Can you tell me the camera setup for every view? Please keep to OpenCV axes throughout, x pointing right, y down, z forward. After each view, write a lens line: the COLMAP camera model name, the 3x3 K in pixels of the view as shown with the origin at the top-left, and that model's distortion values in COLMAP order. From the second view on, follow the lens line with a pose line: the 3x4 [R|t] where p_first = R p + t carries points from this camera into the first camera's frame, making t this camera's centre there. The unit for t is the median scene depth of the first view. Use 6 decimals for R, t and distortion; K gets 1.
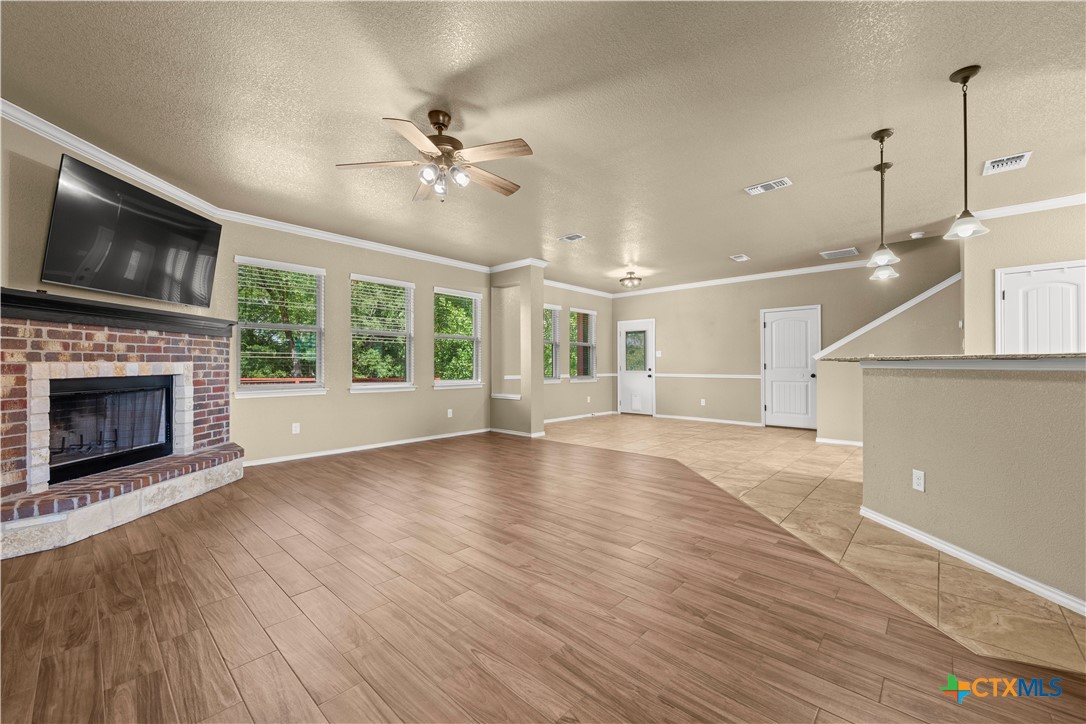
lens RADIAL K [[427.7, 0, 548.4], [0, 427.7, 361.4], [0, 0, 1]] dist [0.001748, -0.001324]
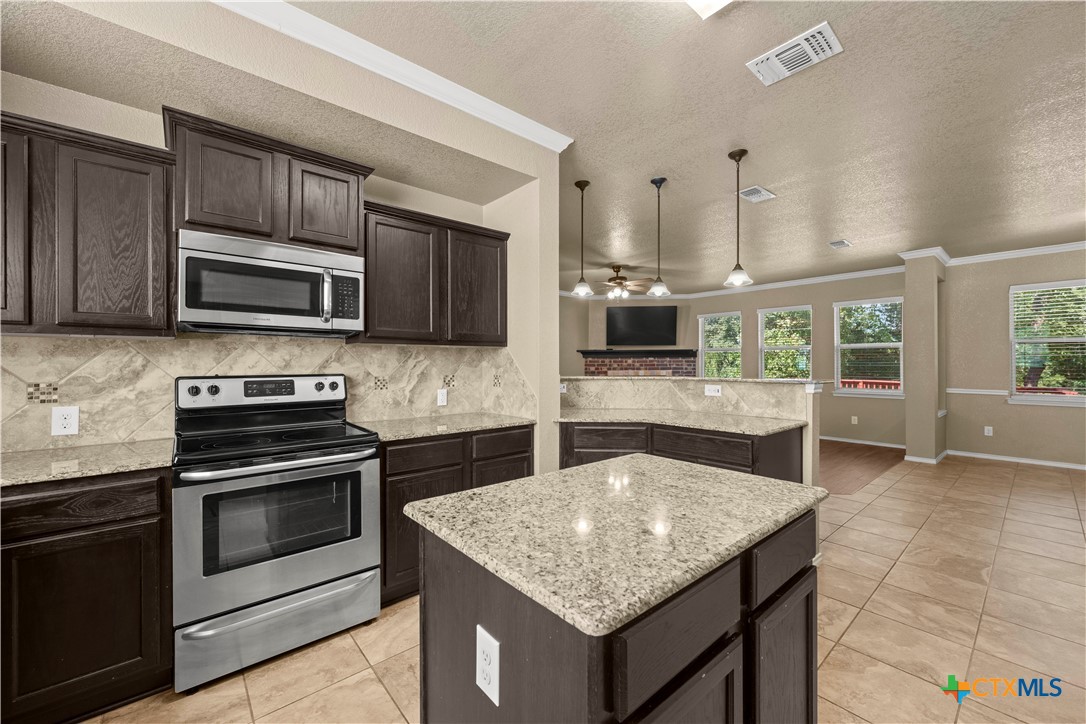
lens RADIAL K [[427.7, 0, 550.3], [0, 427.7, 362.1], [0, 0, 1]] dist [0.001748, -0.001324]
pose [[-0.109025, -0.005051, -0.994026, 1.387313], [0.007628, 0.999953, -0.005918, -0.030656], [0.994010, -0.008228, -0.108981, 0.595905]]
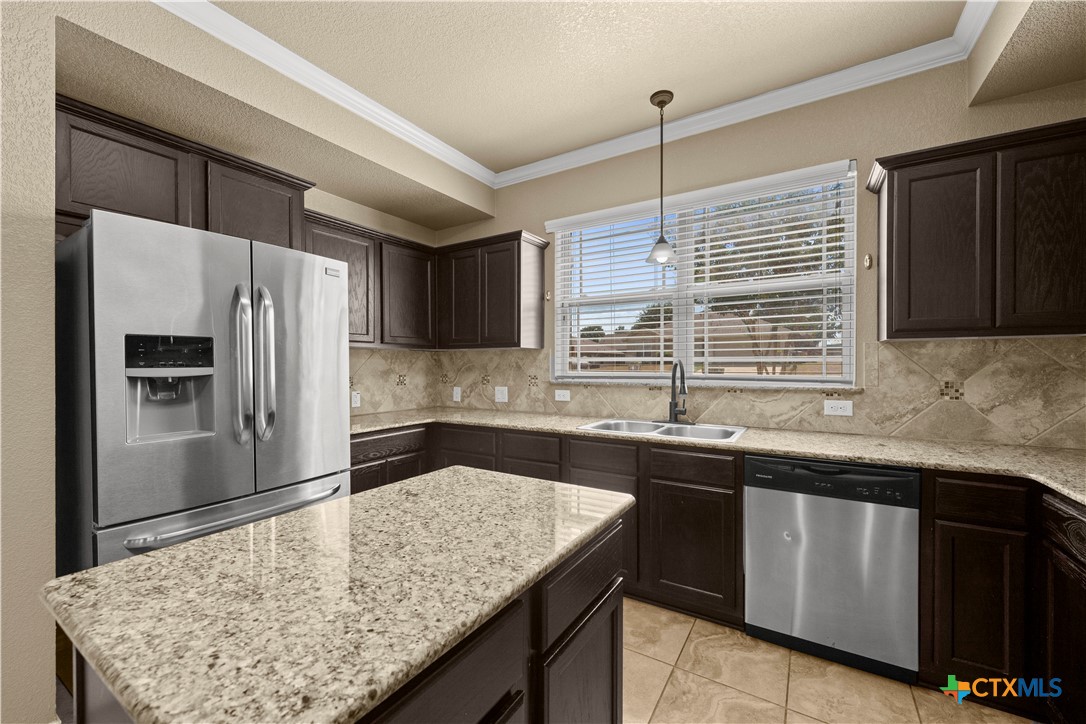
lens RADIAL K [[427.7, 0, 545.9], [0, 427.7, 364.3], [0, 0, 1]] dist [0.001748, -0.001324]
pose [[-0.182852, -0.001843, 0.983139, 0.879194], [-0.005612, 0.999984, 0.000831, -0.032190], [-0.983124, -0.005366, -0.182859, 0.587219]]
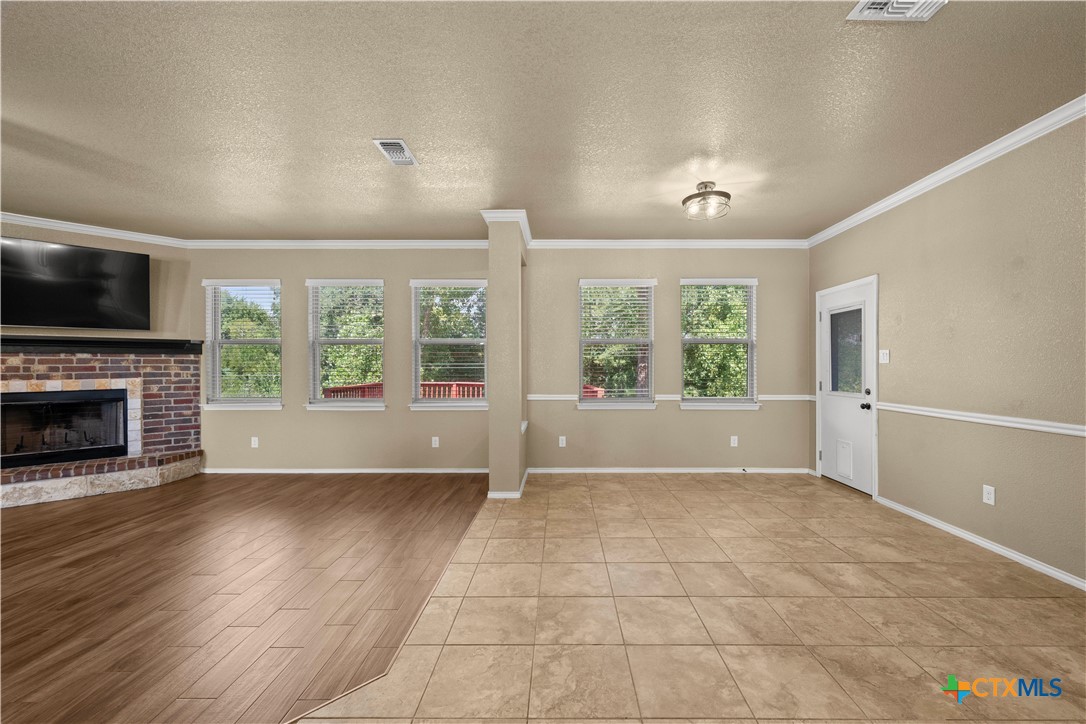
lens RADIAL K [[427.7, 0, 558.7], [0, 427.7, 367.6], [0, 0, 1]] dist [0.001748, -0.001324]
pose [[0.675782, 0.001583, -0.737100, 0.759033], [0.008182, 0.999920, 0.009649, -0.027894], [0.737056, -0.012552, 0.675715, 1.014487]]
